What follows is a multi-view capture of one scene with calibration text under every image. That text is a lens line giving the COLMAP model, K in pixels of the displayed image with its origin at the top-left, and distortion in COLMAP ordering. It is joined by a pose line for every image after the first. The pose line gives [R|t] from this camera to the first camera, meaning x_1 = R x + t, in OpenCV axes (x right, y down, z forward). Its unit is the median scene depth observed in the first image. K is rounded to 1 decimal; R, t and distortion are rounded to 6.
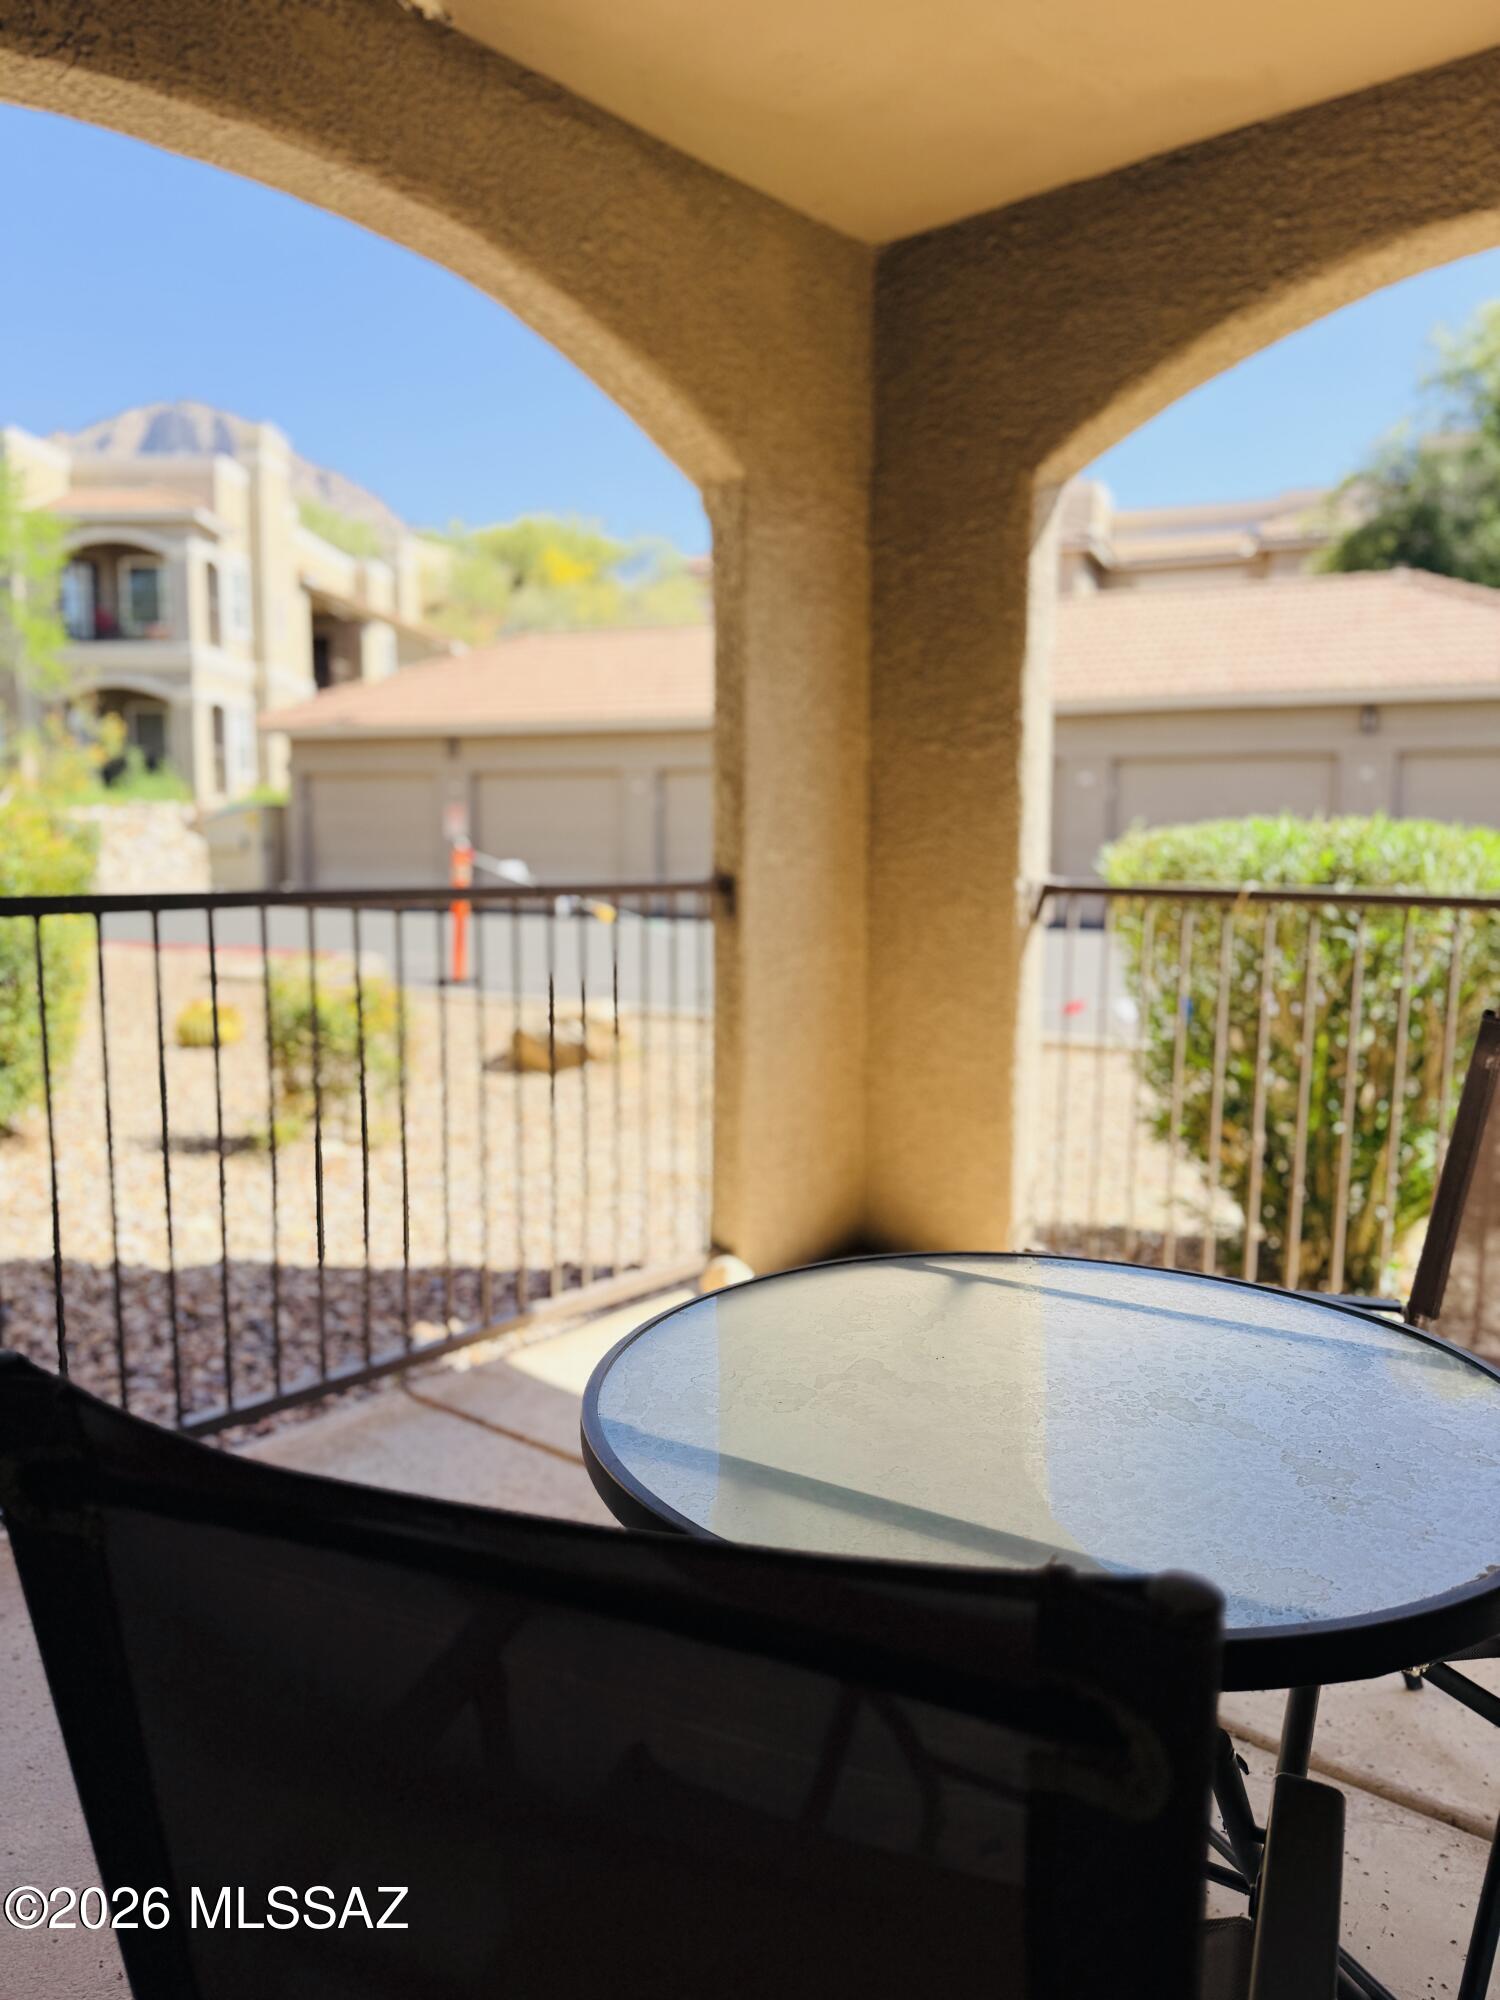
lens RADIAL K [[1394.6, 0, 749.8], [0, 1394.6, 1001.2], [0, 0, 1]] dist [0.005845, 0.000023]
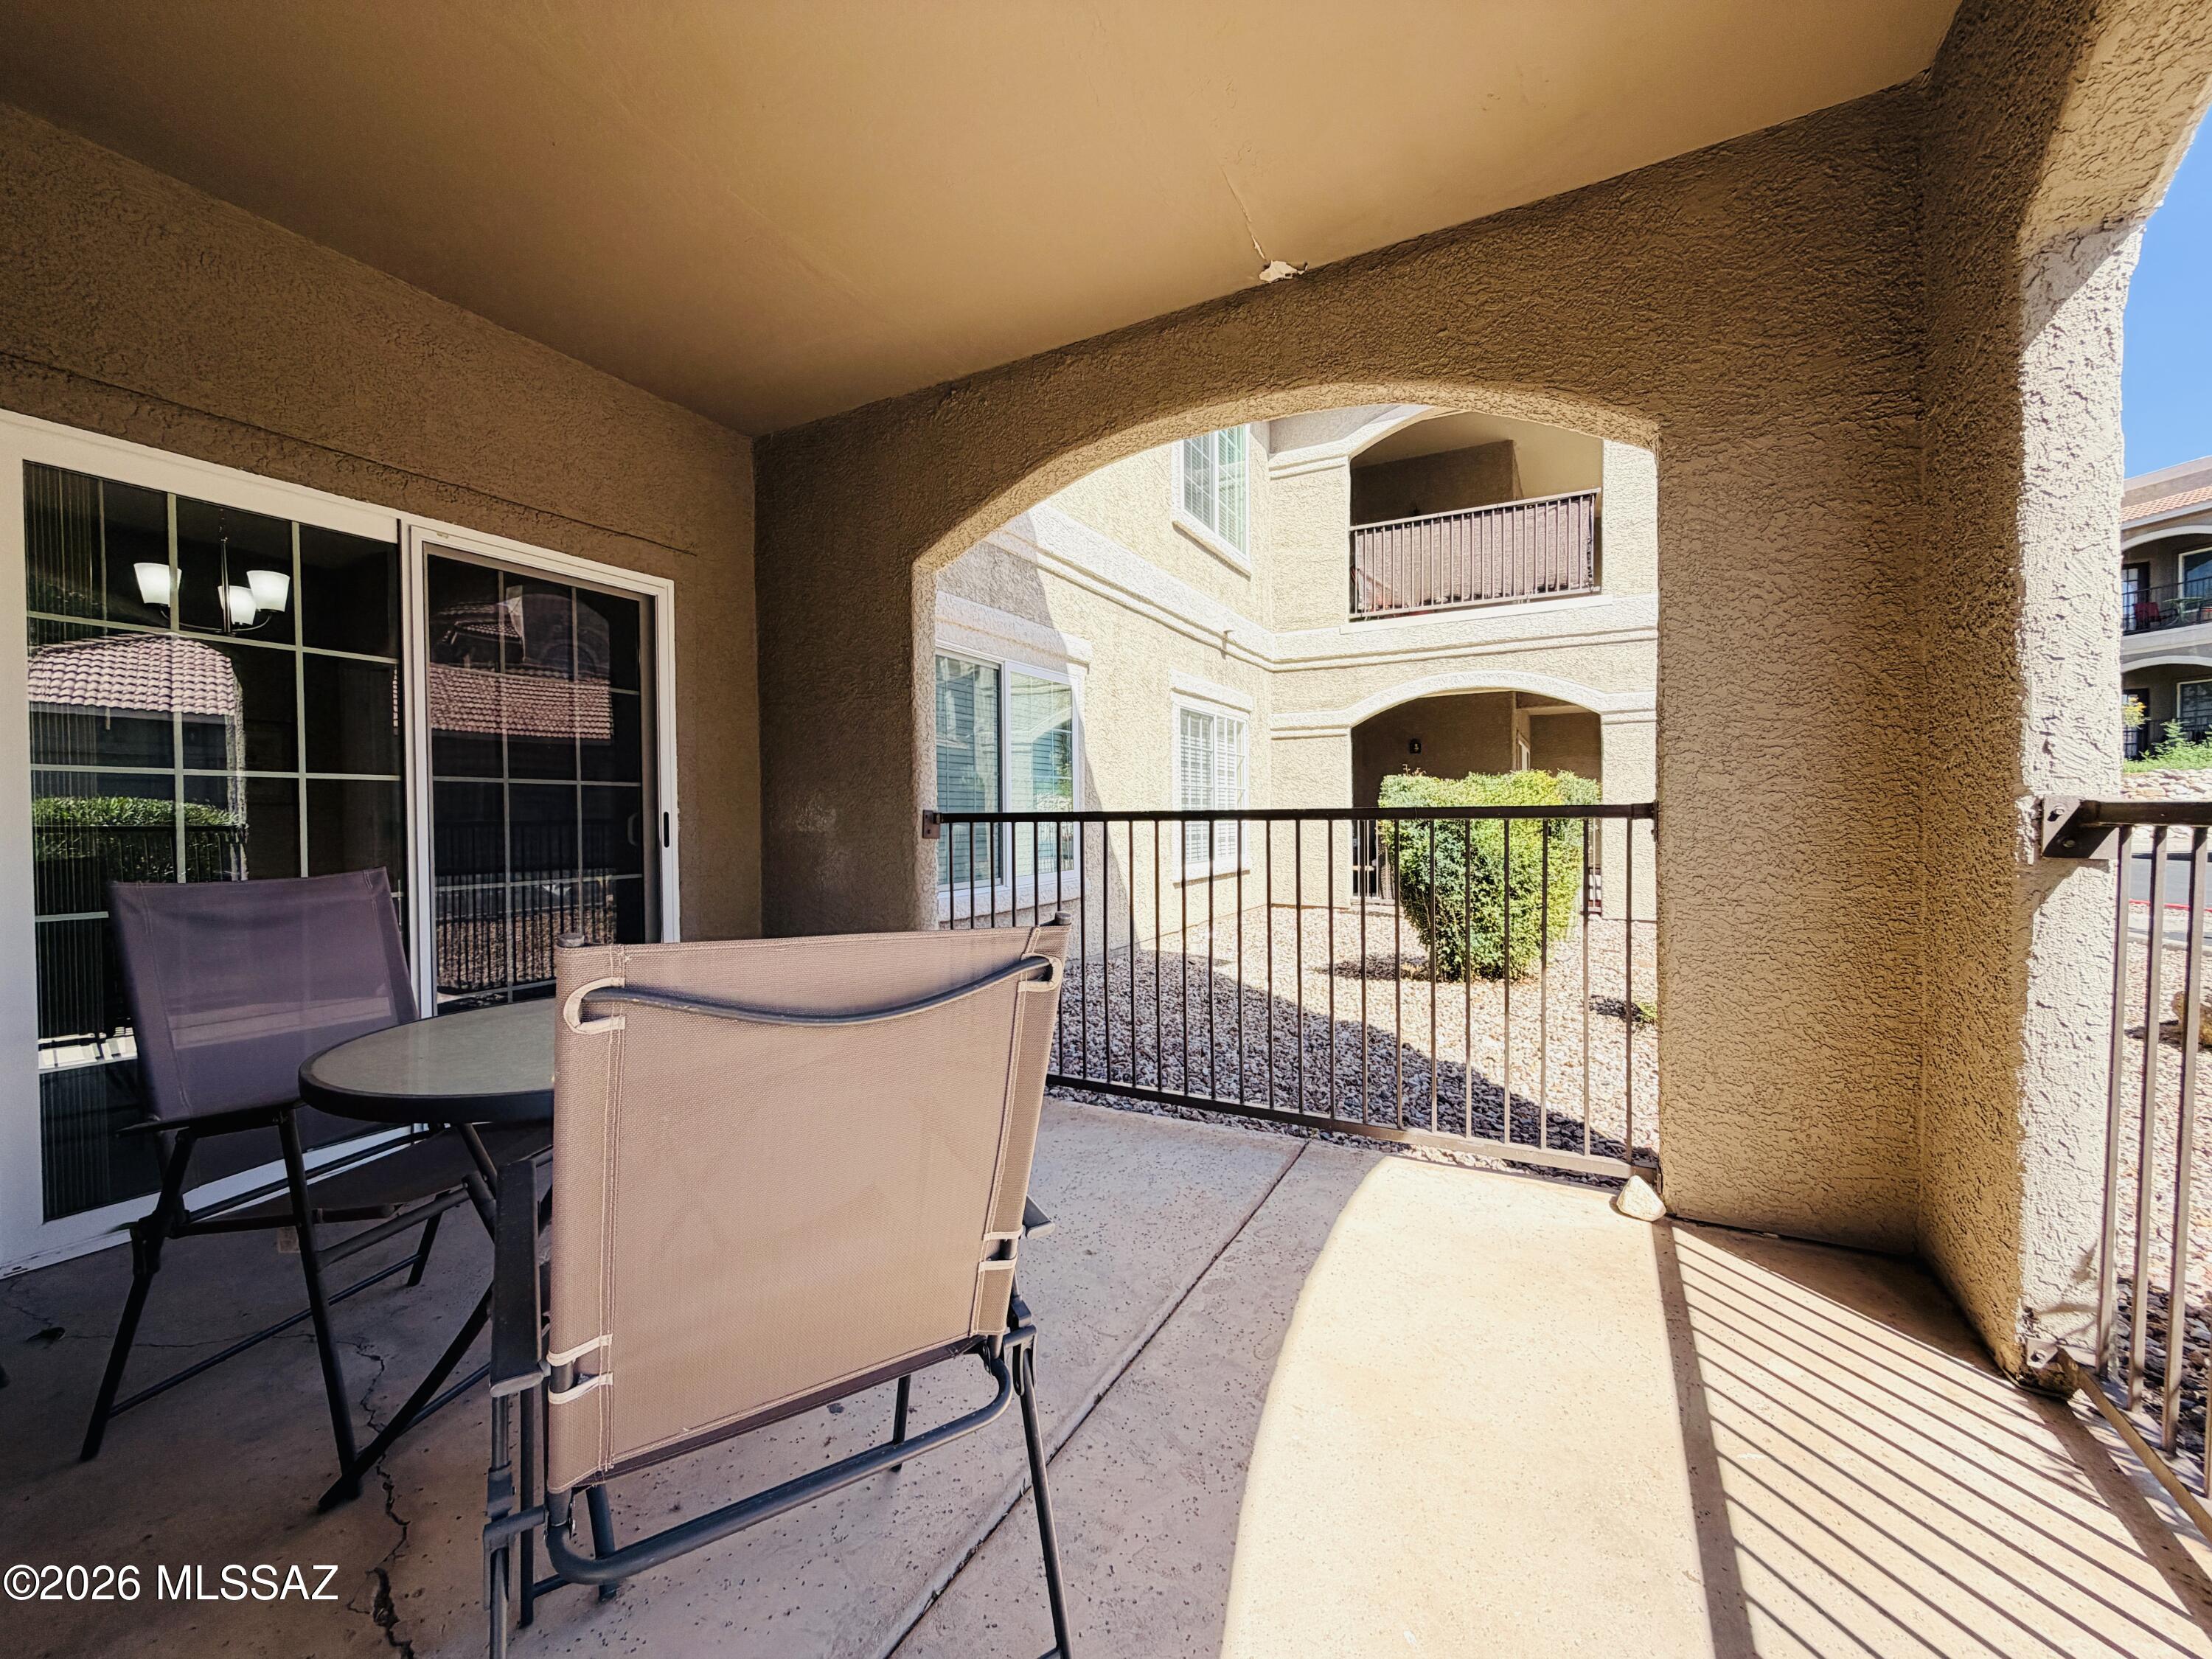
lens RADIAL K [[892.2, 0, 1106.3], [0, 892.2, 834.7], [0, 0, 1]] dist [-0.001967, -0.000039]
pose [[0.227720, 0.010712, -0.973668, 0.565454], [-0.099052, 0.995007, -0.012219, -0.016033], [0.968676, 0.099227, 0.227644, 0.468304]]
